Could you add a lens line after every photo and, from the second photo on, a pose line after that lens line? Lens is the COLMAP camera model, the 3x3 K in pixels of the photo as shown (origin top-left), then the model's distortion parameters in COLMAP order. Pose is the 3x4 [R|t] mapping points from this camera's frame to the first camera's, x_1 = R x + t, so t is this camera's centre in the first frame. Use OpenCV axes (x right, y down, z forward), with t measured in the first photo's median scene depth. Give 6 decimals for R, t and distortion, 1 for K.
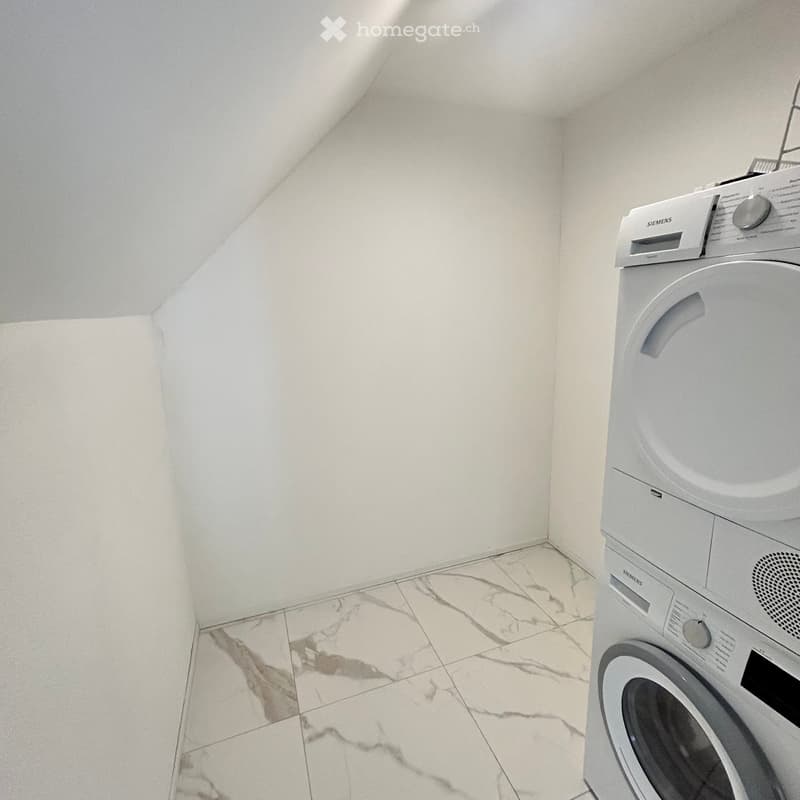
lens RADIAL K [[431.6, 0, 400.6], [0, 431.6, 397.9], [0, 0, 1]] dist [-0.002578, 0.002847]
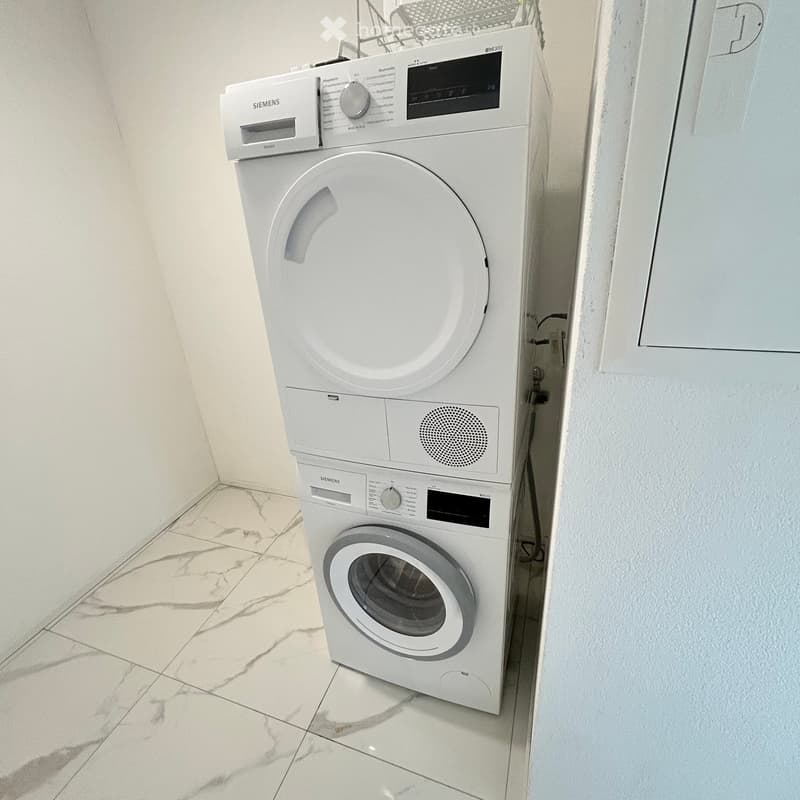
lens RADIAL K [[431.6, 0, 400.6], [0, 431.6, 397.9], [0, 0, 1]] dist [-0.002578, 0.002847]
pose [[0.638489, -0.322001, 0.699033, -0.025768], [0.205144, 0.946615, 0.248670, -0.001948], [-0.741787, -0.015370, 0.670459, 0.151933]]
